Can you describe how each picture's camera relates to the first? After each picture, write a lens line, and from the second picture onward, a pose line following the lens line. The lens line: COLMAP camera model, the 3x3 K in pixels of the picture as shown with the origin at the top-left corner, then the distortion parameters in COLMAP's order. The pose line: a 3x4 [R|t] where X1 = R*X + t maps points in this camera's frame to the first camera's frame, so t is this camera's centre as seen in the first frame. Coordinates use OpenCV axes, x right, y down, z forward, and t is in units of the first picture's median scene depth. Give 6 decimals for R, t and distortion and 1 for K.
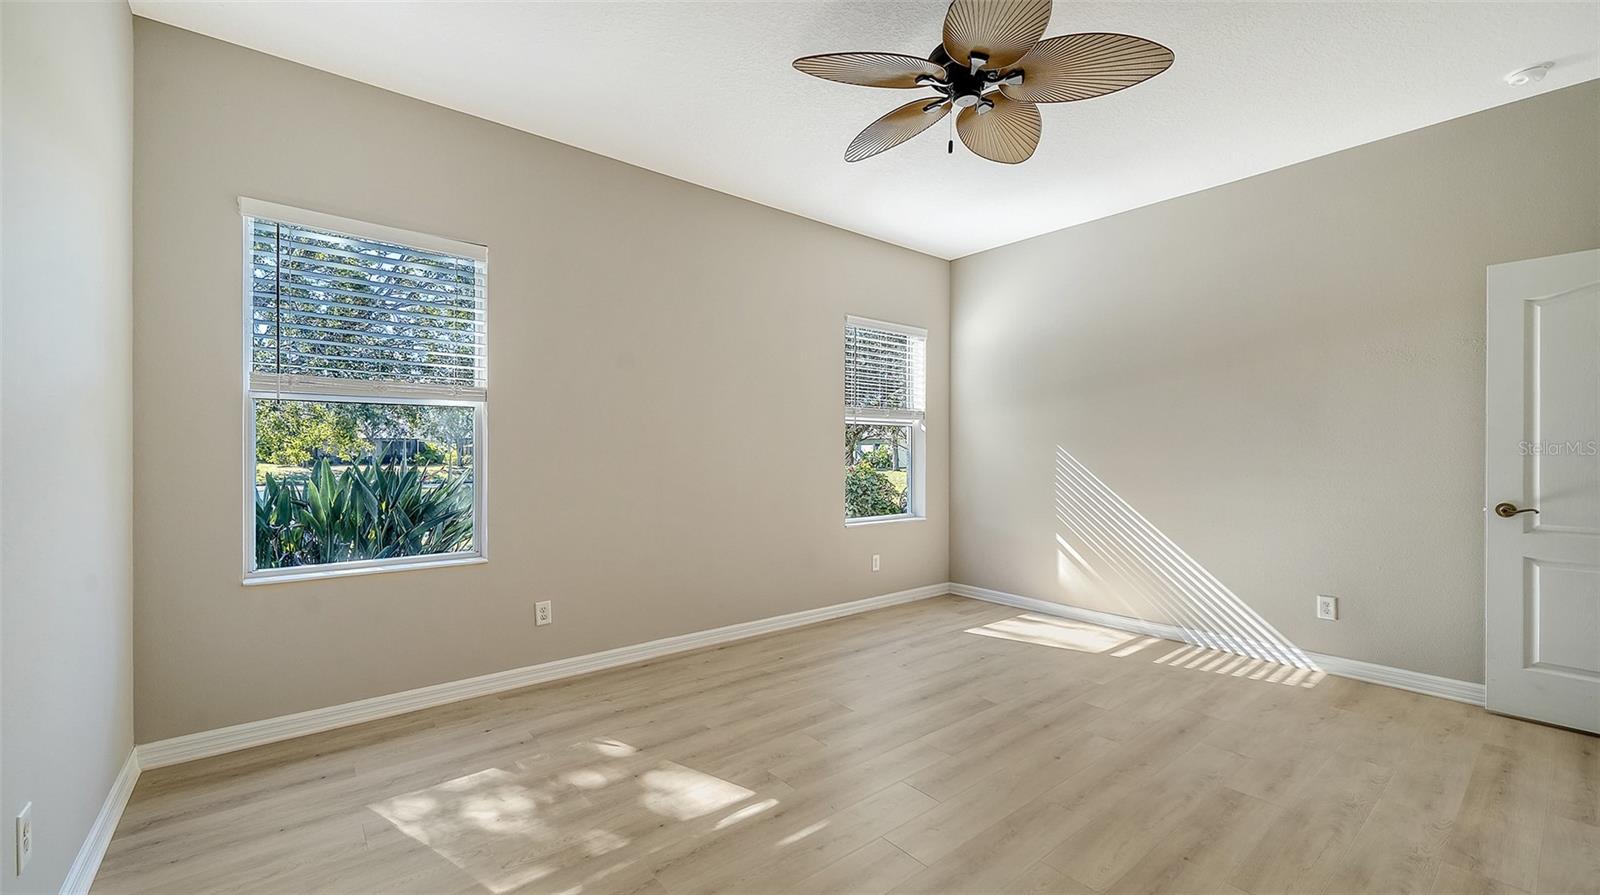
lens RADIAL K [[641.4, 0, 831.4], [0, 641.4, 451.0], [0, 0, 1]] dist [0.016202, -0.000061]
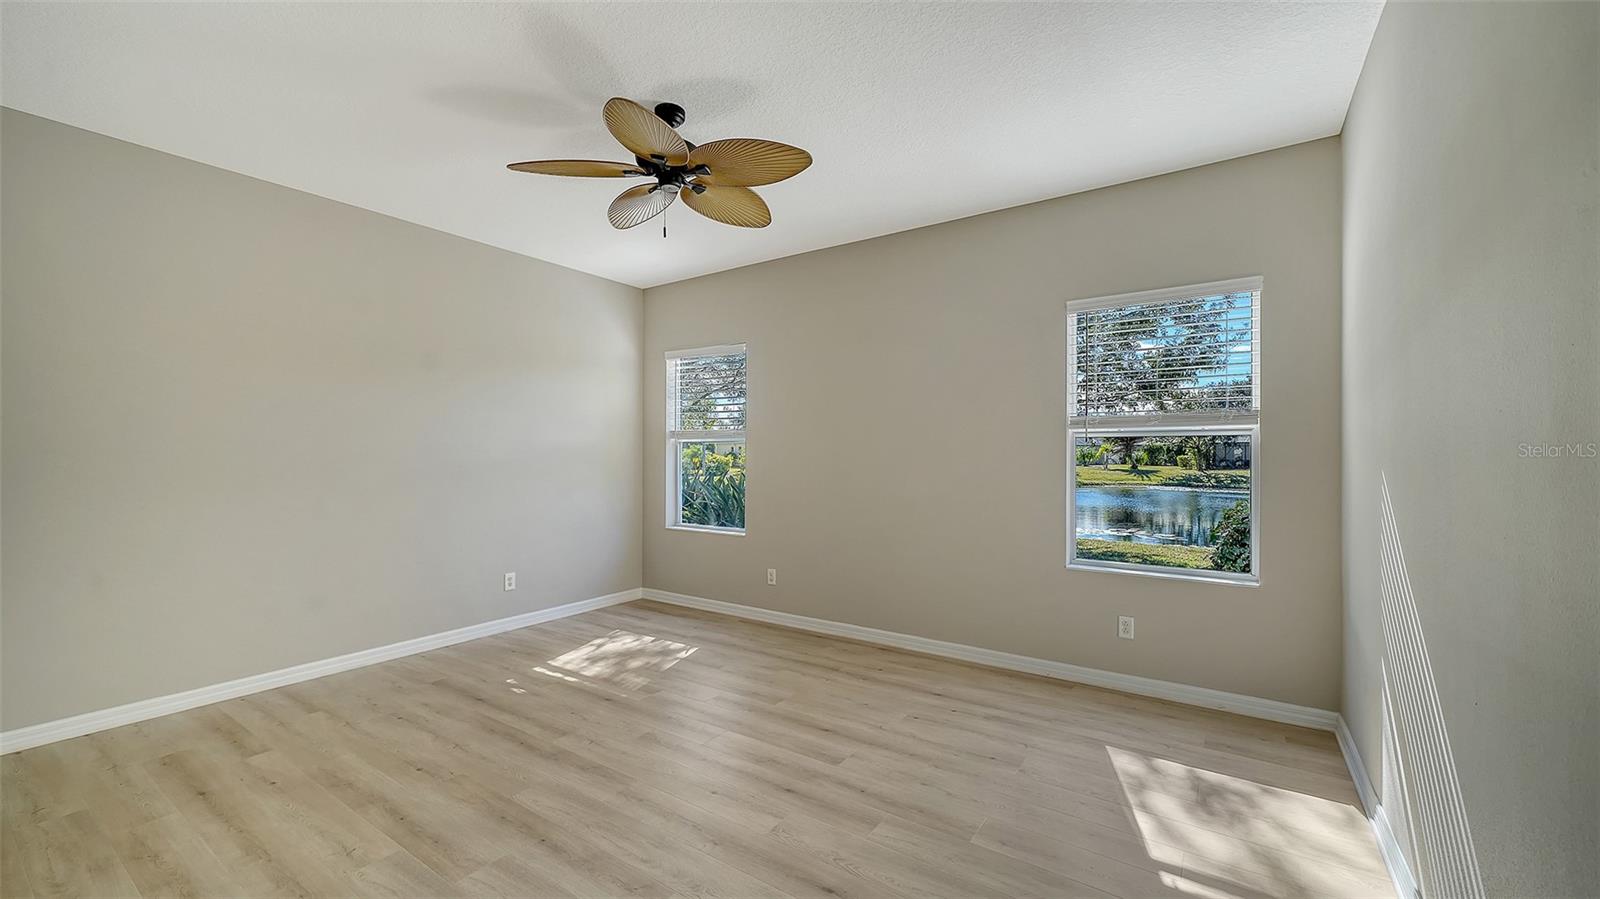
lens RADIAL K [[663.1, 0, 799.5], [0, 663.1, 452.3], [0, 0, 1]] dist [0.000385, 0.000116]
pose [[0.244407, -0.001635, -0.969671, 1.015630], [-0.000587, 0.999998, -0.001834, -0.035059], [0.969672, 0.001018, 0.244406, 0.649004]]
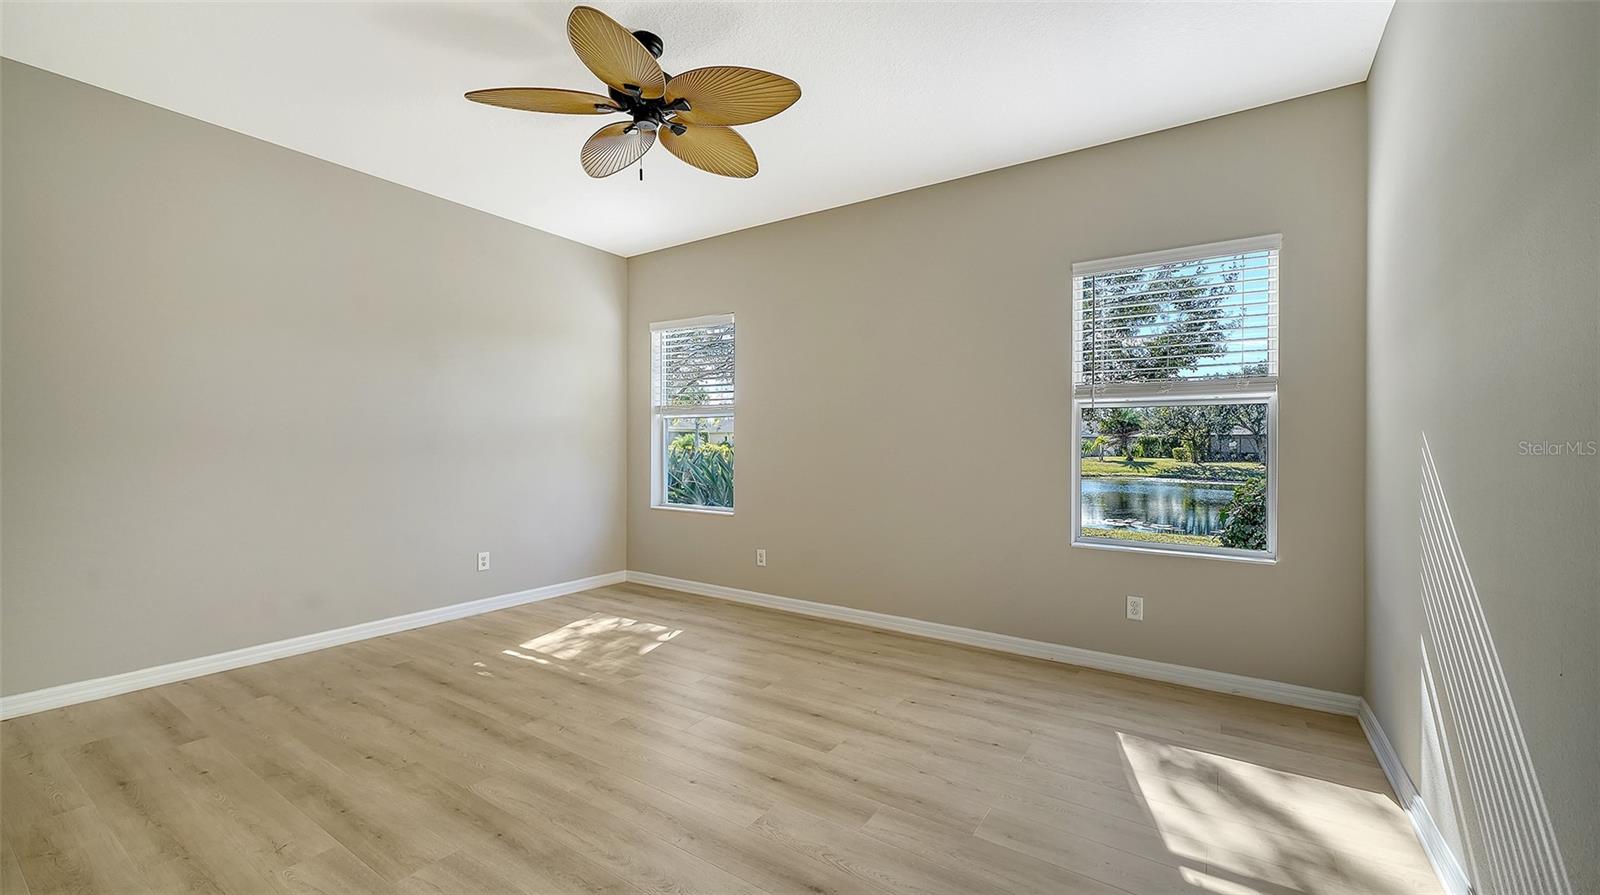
lens RADIAL K [[665.3, 0, 798.5], [0, 665.3, 448.4], [0, 0, 1]] dist [0.000461, -0.000227]
pose [[0.250286, 0.004247, -0.968163, 0.954789], [-0.001479, 0.999991, 0.004004, 0.001454], [0.968171, 0.000430, 0.250290, 0.673133]]
